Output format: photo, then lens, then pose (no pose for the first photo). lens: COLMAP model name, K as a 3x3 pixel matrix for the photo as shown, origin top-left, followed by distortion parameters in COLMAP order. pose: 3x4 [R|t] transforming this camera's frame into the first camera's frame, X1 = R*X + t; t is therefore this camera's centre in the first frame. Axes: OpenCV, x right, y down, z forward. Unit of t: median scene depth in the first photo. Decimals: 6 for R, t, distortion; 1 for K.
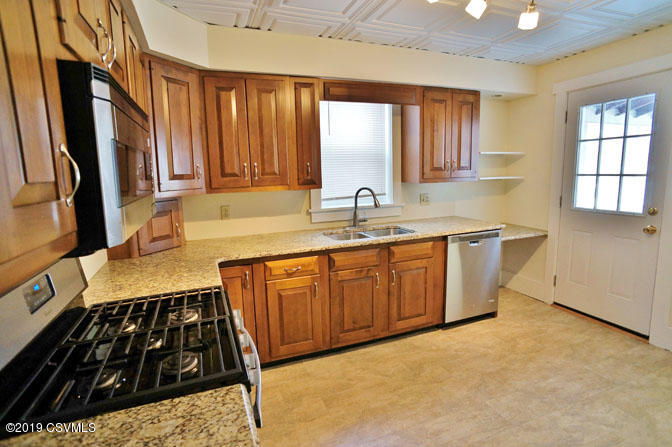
lens RADIAL K [[353.5, 0, 338.2], [0, 353.5, 221.2], [0, 0, 1]] dist [-0.081490, 0.056296]
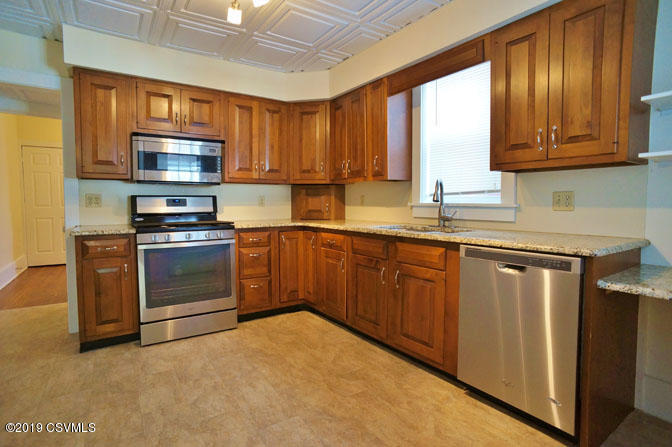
lens RADIAL K [[353.5, 0, 338.2], [0, 353.5, 221.2], [0, 0, 1]] dist [-0.081490, 0.056296]
pose [[0.209473, 0.073736, -0.975030, 0.849342], [-0.153050, 0.987335, 0.041786, 0.006650], [0.965762, 0.140475, 0.218106, 0.584164]]
